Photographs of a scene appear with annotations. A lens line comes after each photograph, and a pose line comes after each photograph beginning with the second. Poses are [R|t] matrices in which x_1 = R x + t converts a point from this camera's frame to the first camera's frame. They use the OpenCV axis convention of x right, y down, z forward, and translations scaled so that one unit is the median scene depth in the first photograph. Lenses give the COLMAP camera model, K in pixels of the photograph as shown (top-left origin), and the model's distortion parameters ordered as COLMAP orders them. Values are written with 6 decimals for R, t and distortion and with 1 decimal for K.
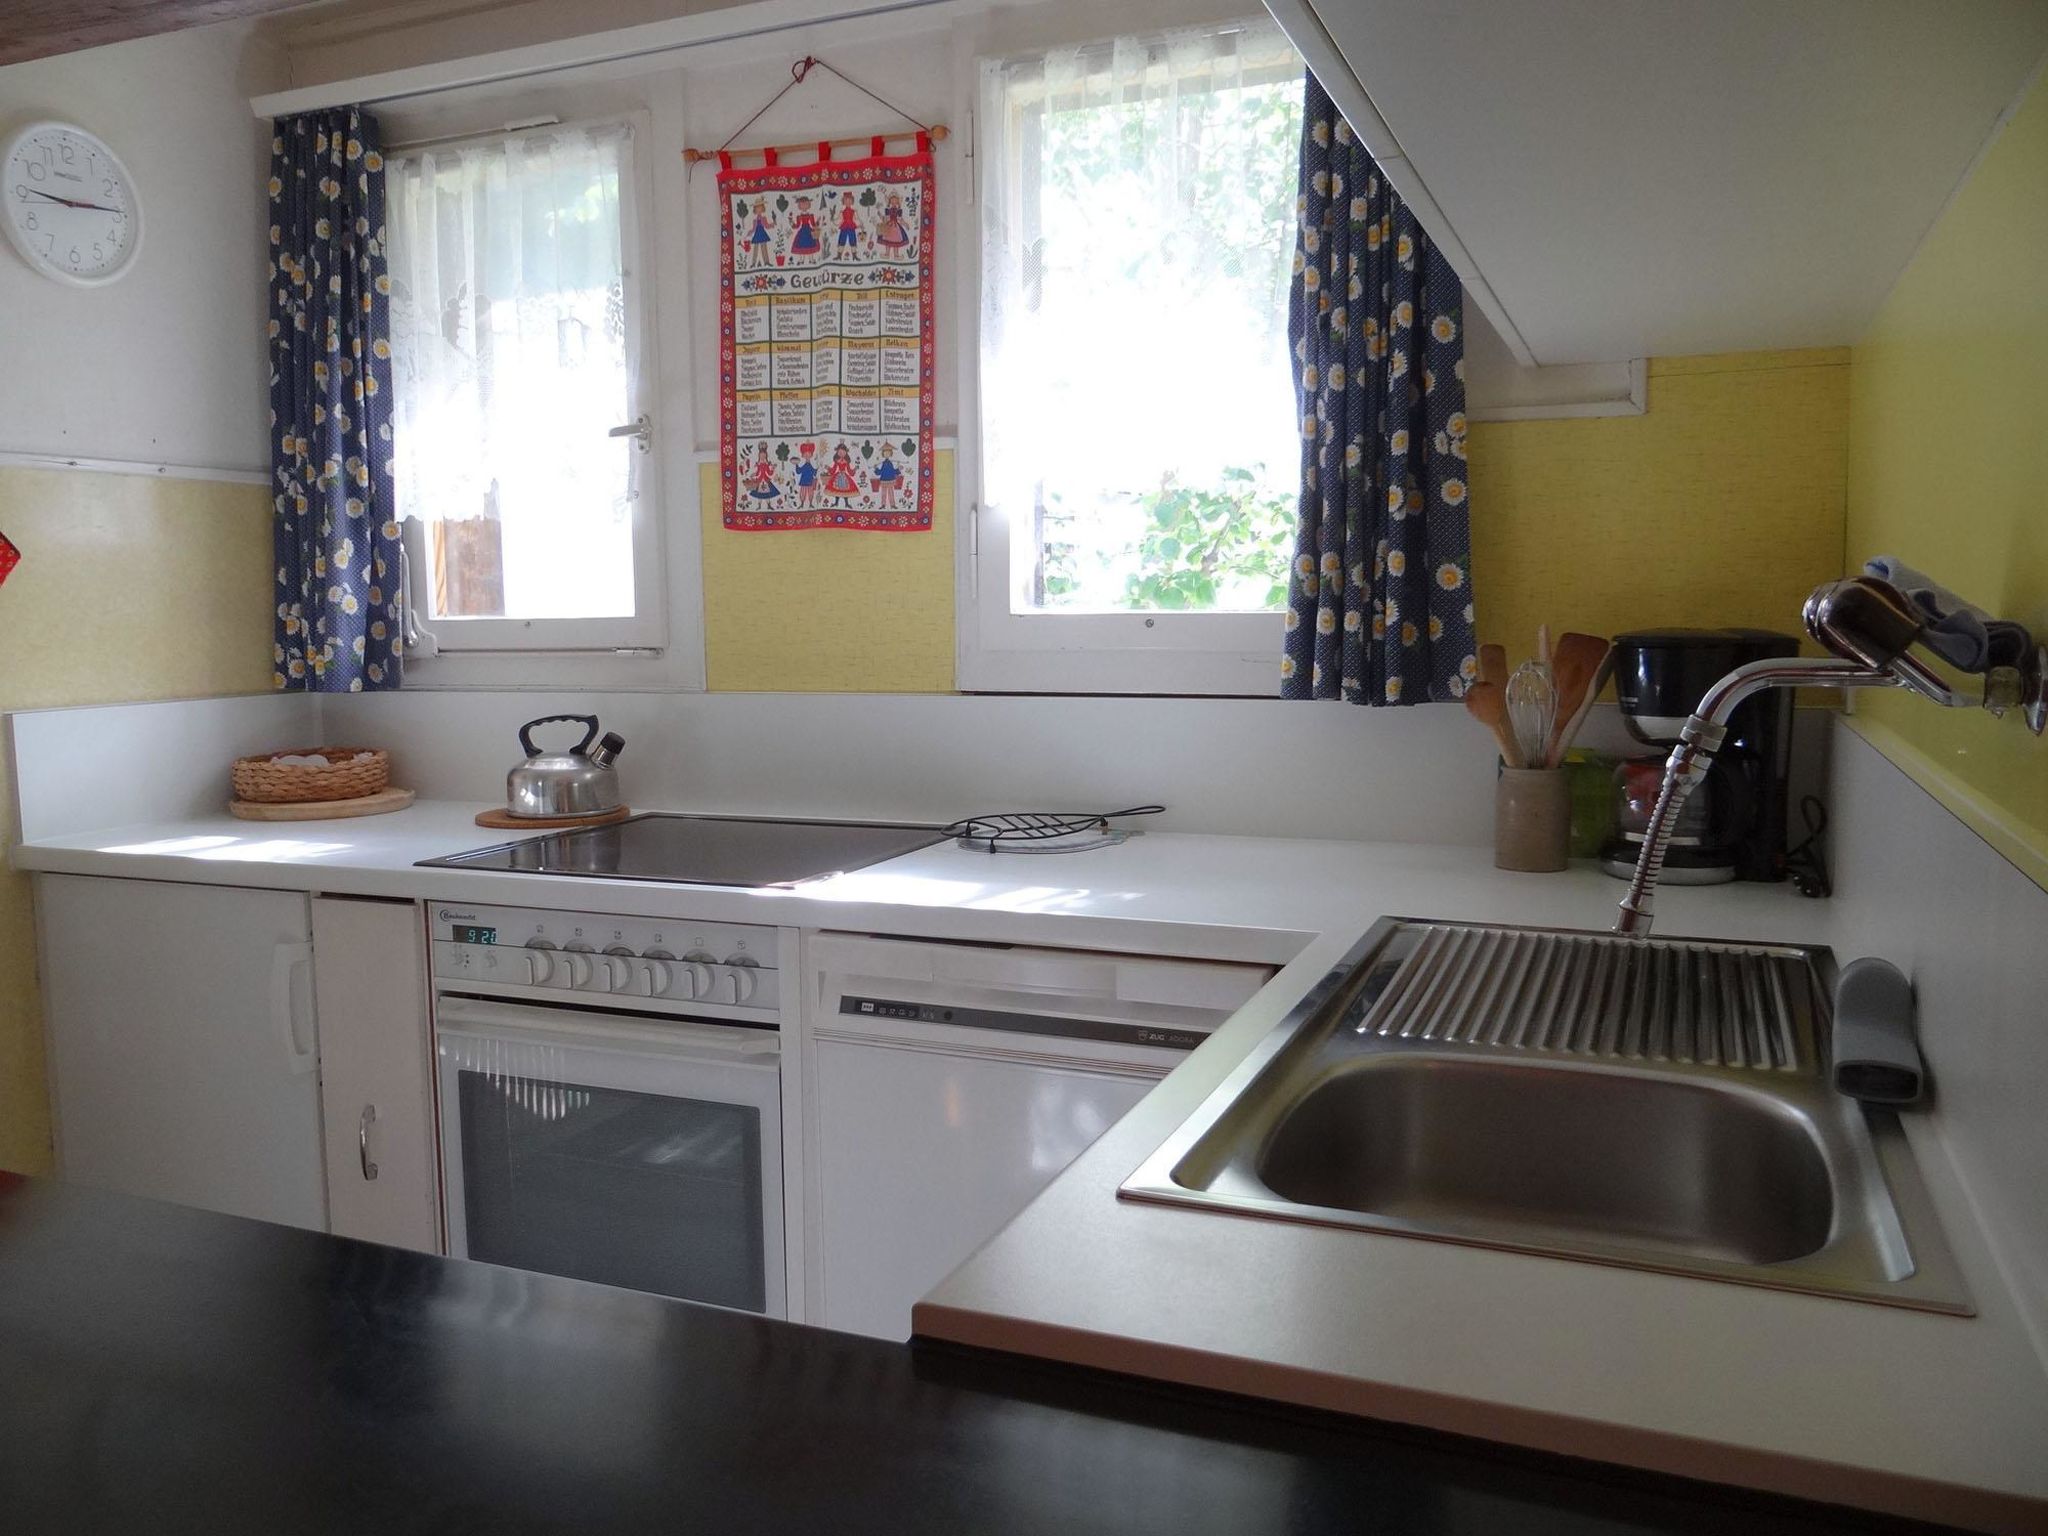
lens RADIAL K [[1620.9, 0, 1022.6], [0, 1620.9, 769.9], [0, 0, 1]] dist [0.001147, -0.005749]
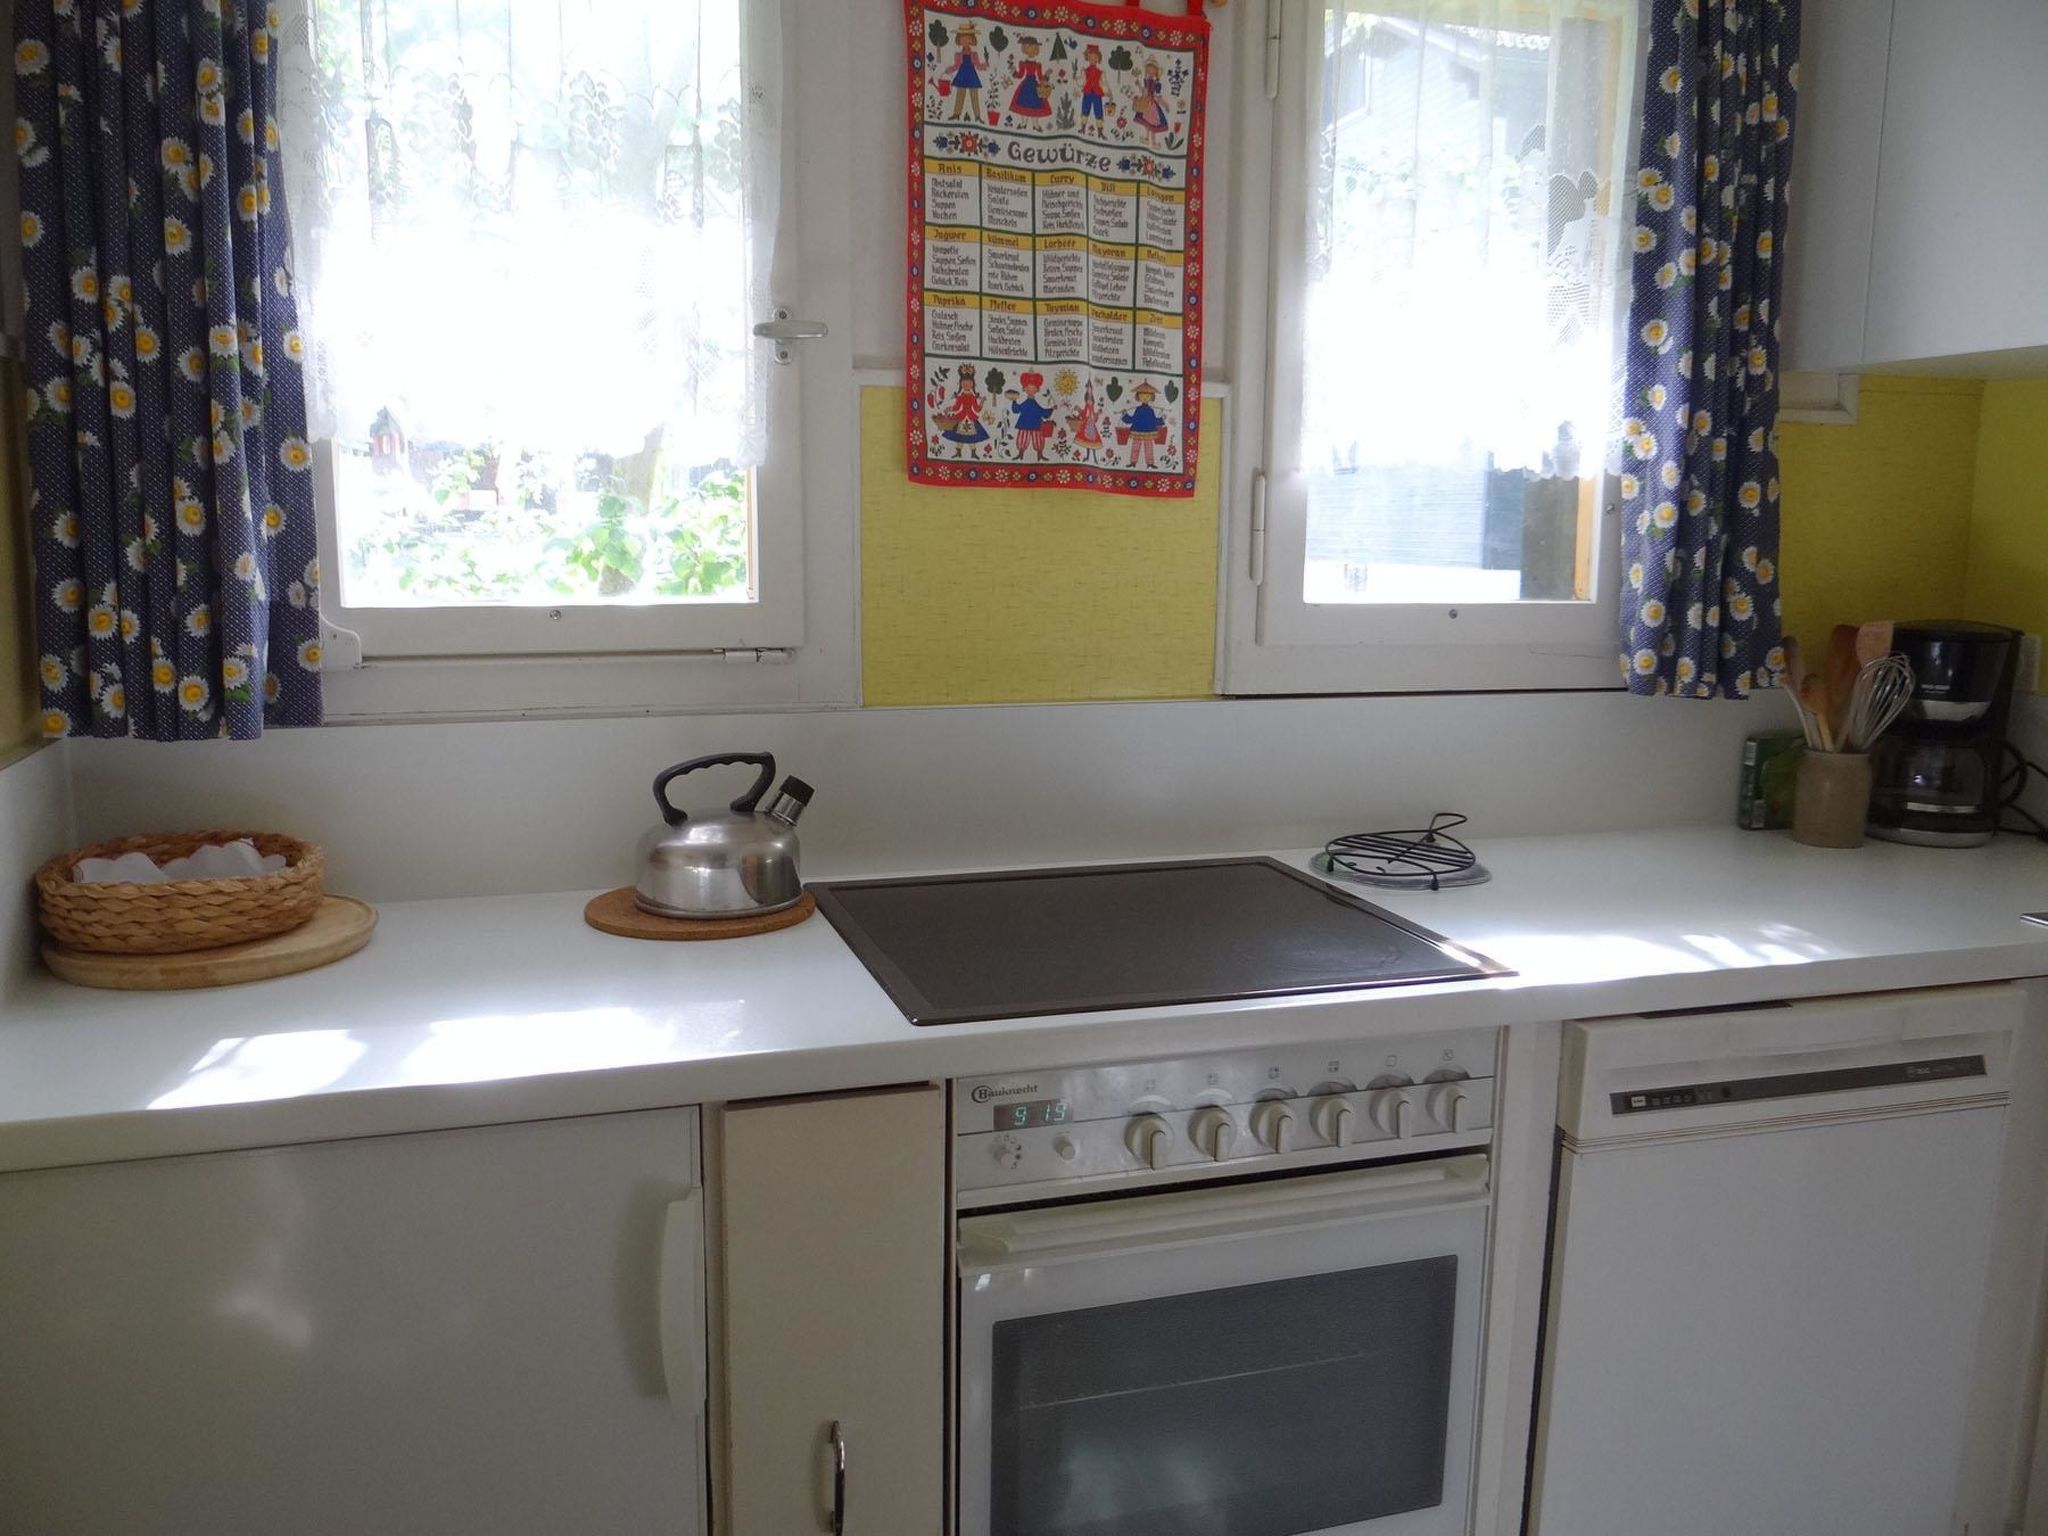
lens RADIAL K [[1620.9, 0, 1025.4], [0, 1620.9, 767.1], [0, 0, 1]] dist [0.001147, -0.005749]
pose [[0.756871, -0.079276, 0.648738, -0.639776], [0.043610, 0.996530, 0.070898, -0.072924], [-0.652107, -0.025369, 0.757702, 0.428221]]
